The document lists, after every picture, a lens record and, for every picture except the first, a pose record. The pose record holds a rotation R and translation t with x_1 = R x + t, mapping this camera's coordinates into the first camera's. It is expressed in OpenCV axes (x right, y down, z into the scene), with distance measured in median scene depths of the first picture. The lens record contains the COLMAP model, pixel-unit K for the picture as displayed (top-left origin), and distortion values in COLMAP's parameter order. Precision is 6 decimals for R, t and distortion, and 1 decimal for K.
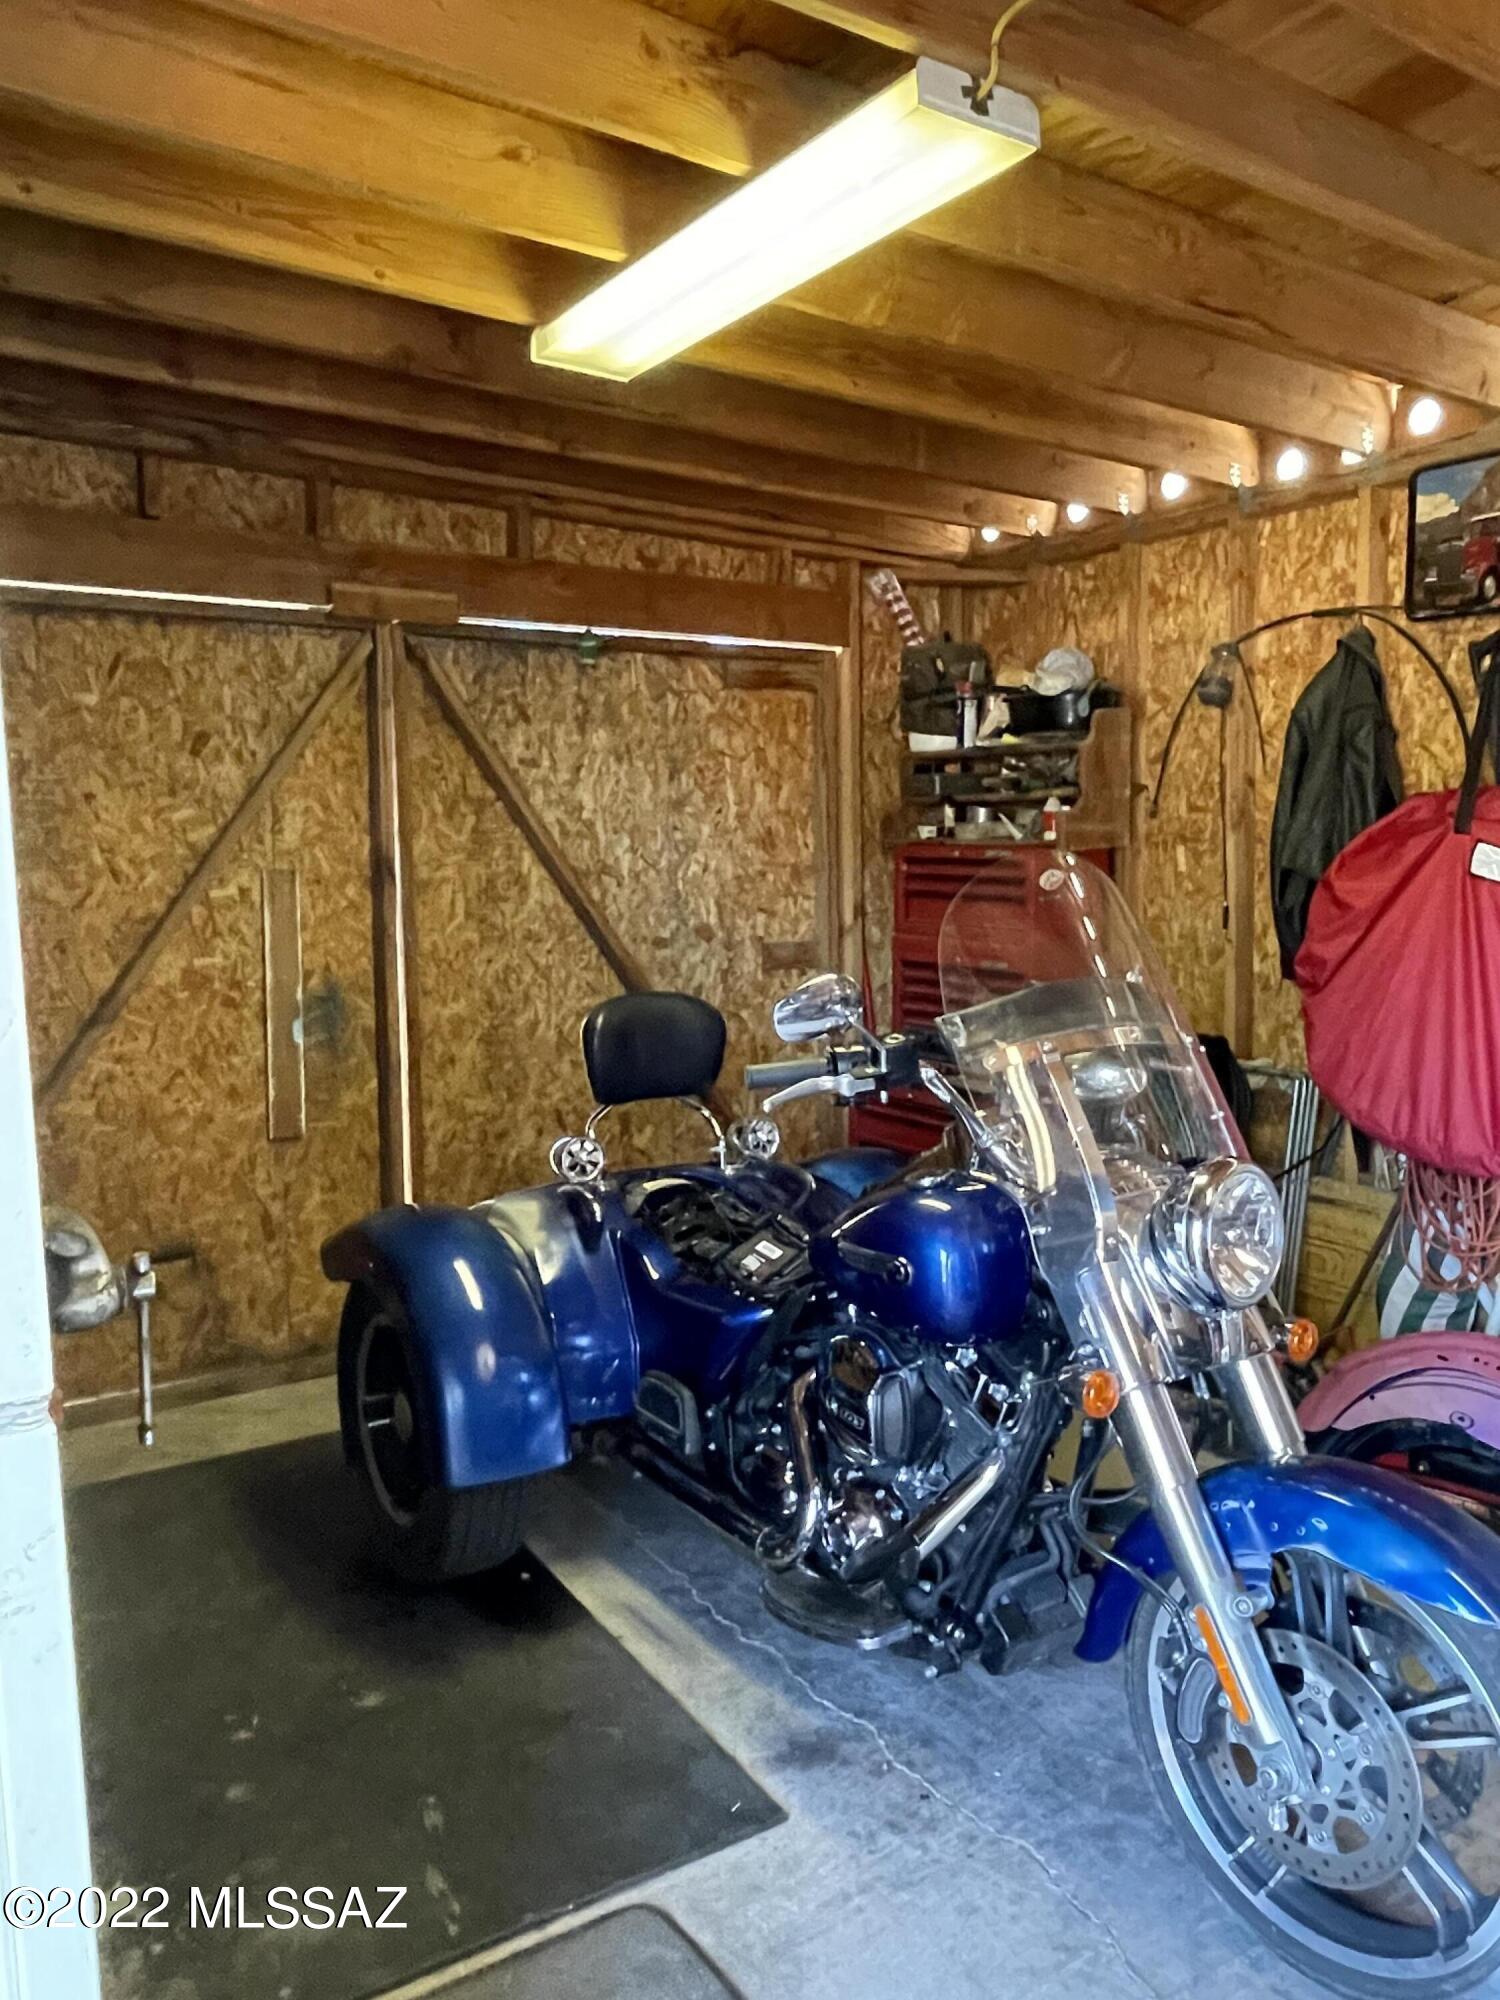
lens RADIAL K [[1481.8, 0, 747.8], [0, 1481.8, 1000.4], [0, 0, 1]] dist [0.001875, -0.001872]
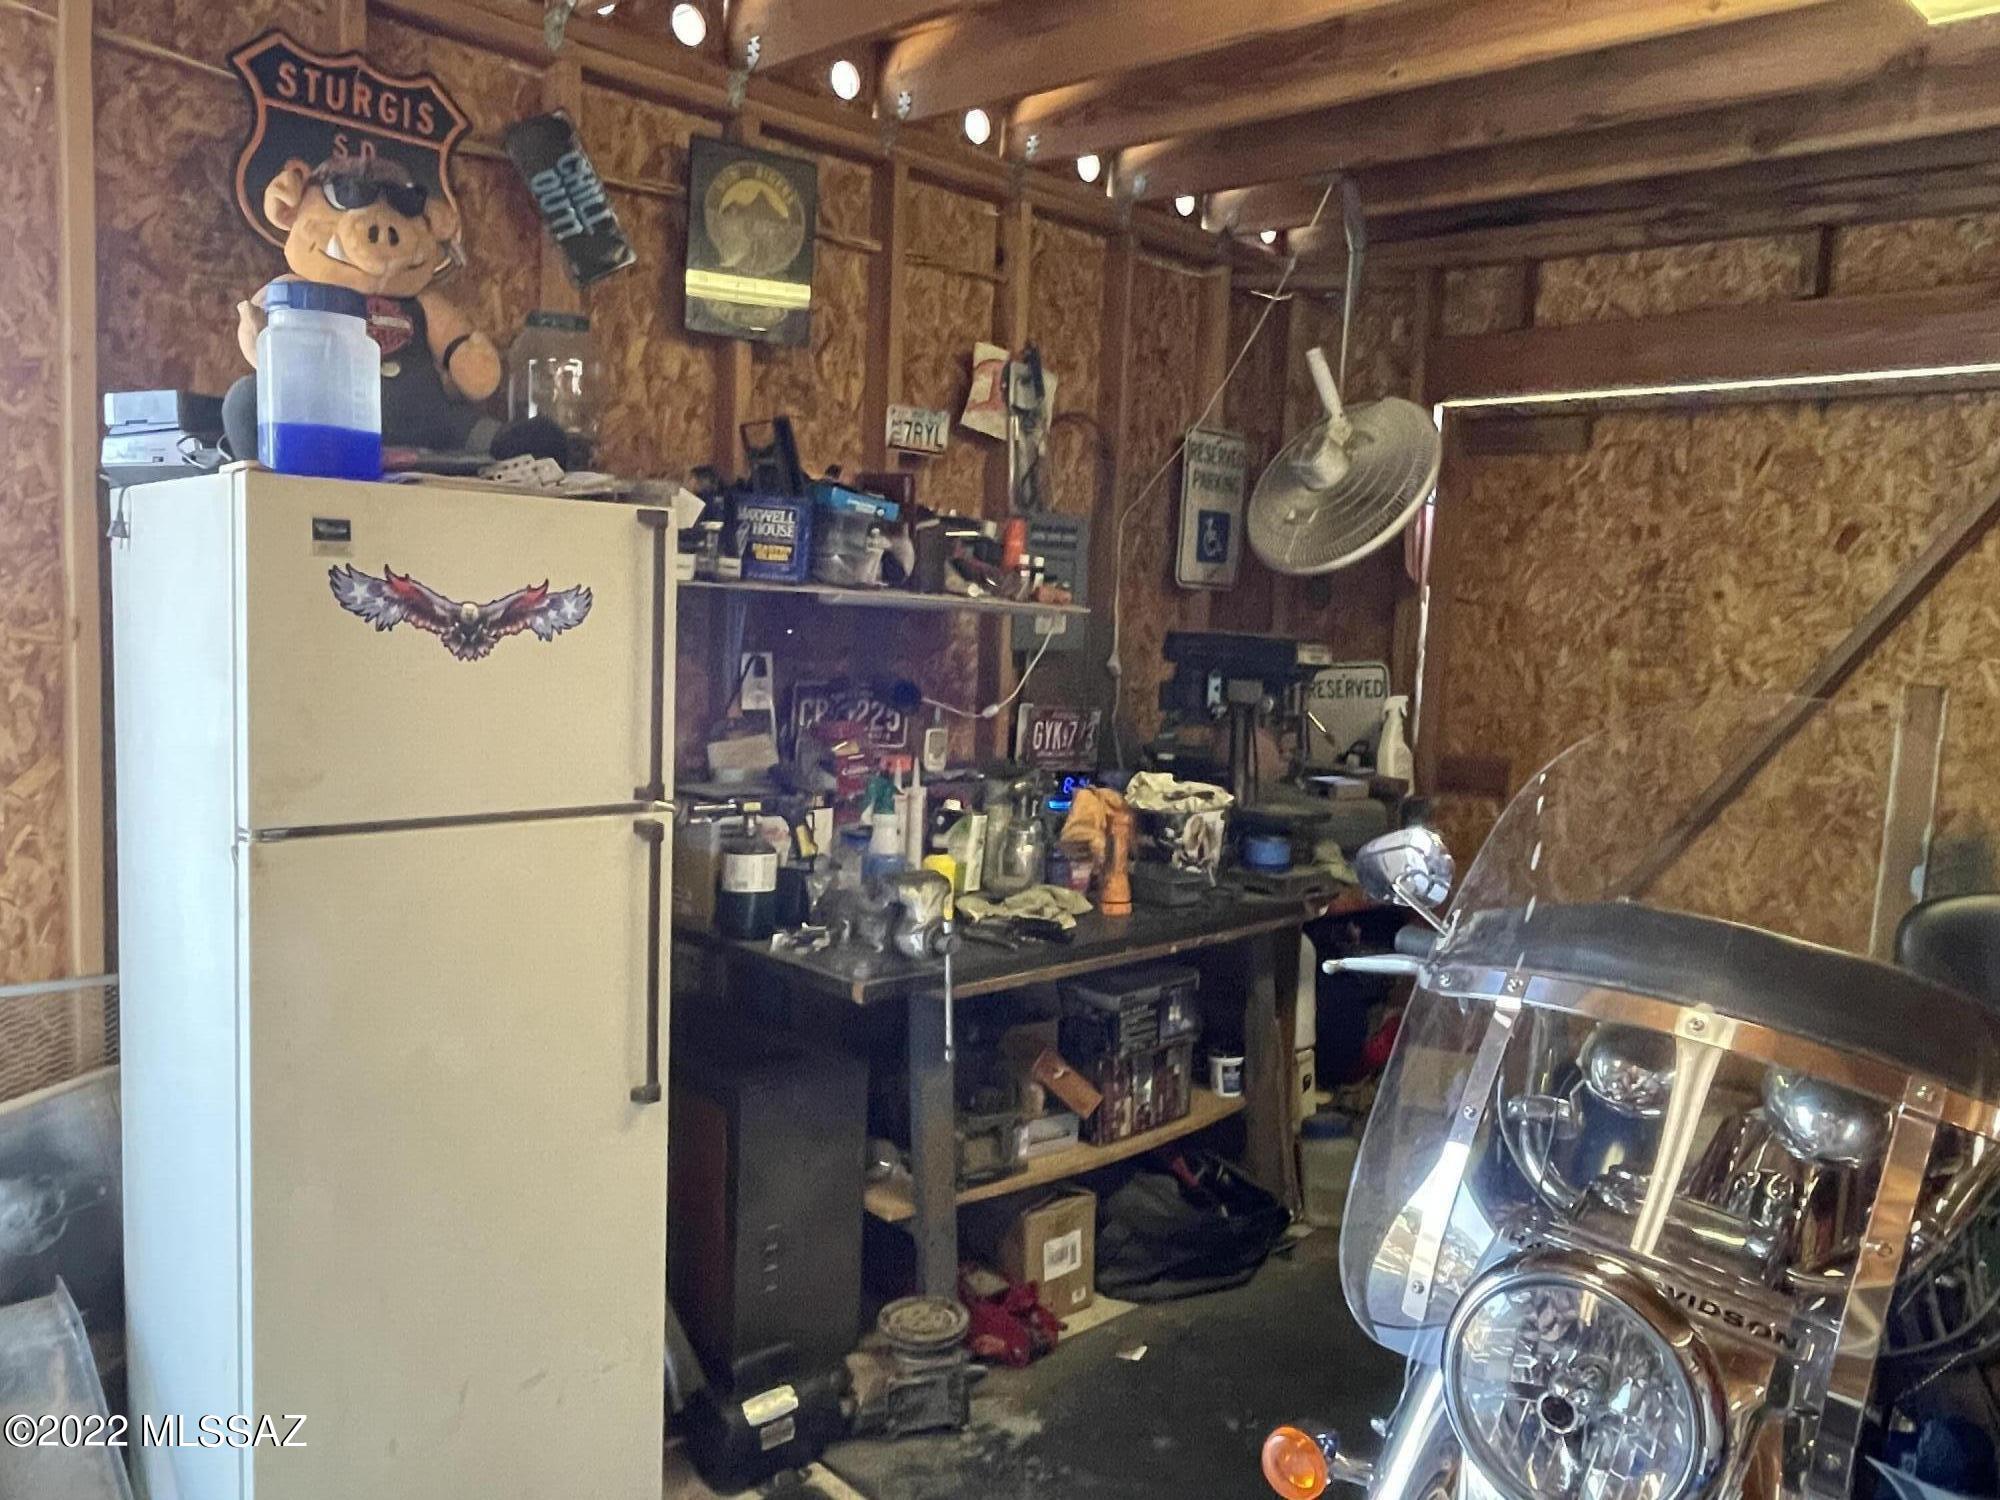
lens RADIAL K [[1481.8, 0, 998.8], [0, 1481.8, 749.7], [0, 0, 1]] dist [0.001875, -0.001872]
pose [[0.194498, 0.114202, -0.974232, 0.417142], [-0.146694, 0.985417, 0.086227, -0.049958], [0.969872, 0.126143, 0.208414, 0.335884]]
